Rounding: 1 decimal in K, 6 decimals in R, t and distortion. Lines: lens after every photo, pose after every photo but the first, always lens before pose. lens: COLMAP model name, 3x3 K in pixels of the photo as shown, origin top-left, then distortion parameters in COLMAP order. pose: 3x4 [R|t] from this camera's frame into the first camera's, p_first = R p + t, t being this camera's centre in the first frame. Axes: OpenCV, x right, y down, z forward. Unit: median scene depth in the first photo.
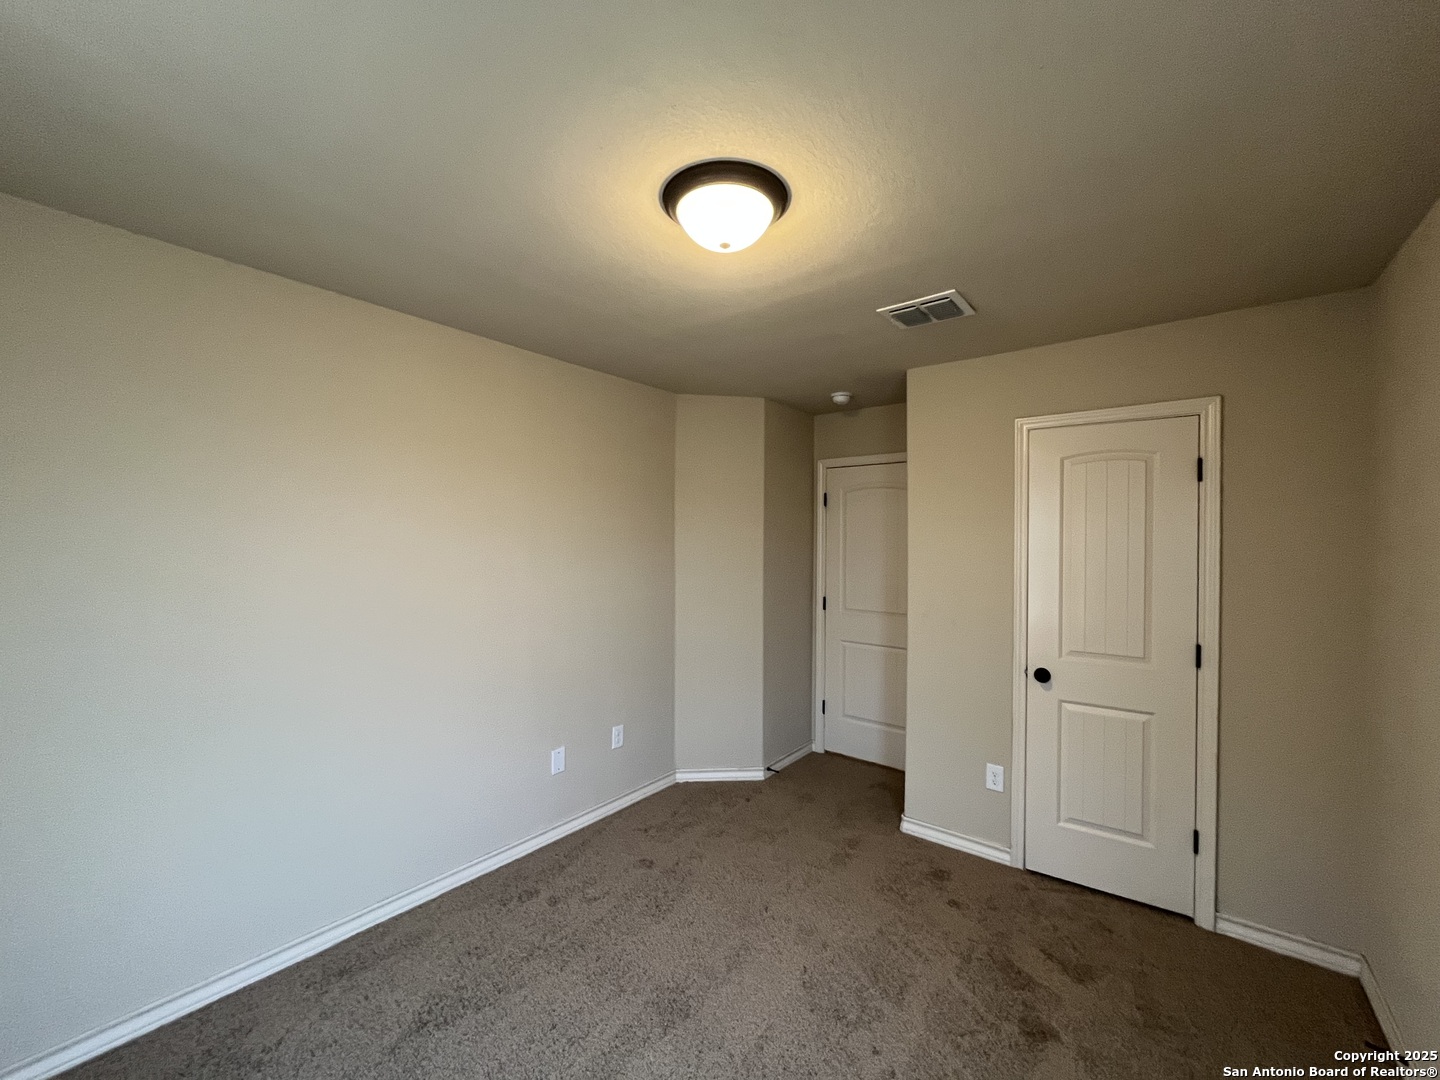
lens RADIAL K [[579.3, 0, 723.5], [0, 579.3, 547.6], [0, 0, 1]] dist [-0.001380, 0.000471]
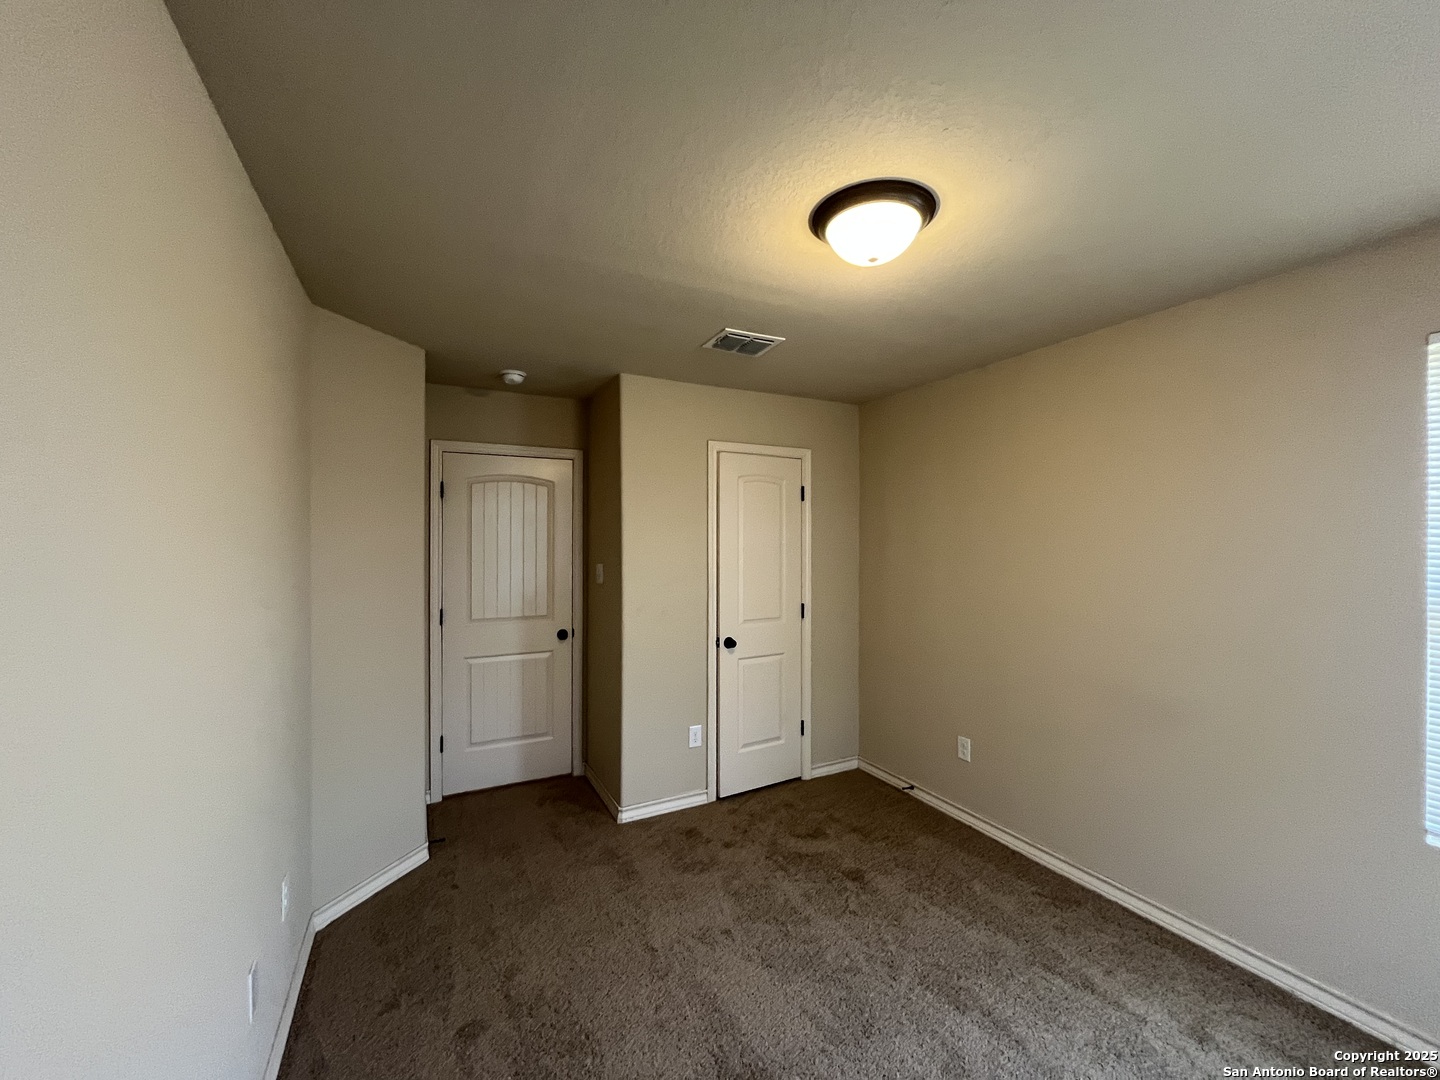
lens RADIAL K [[579.3, 0, 712.8], [0, 579.3, 544.7], [0, 0, 1]] dist [-0.001380, 0.000471]
pose [[0.418583, -0.015465, 0.908047, -0.668121], [0.015563, 0.999830, 0.009854, -0.012391], [-0.908045, 0.010007, 0.418753, 0.513051]]
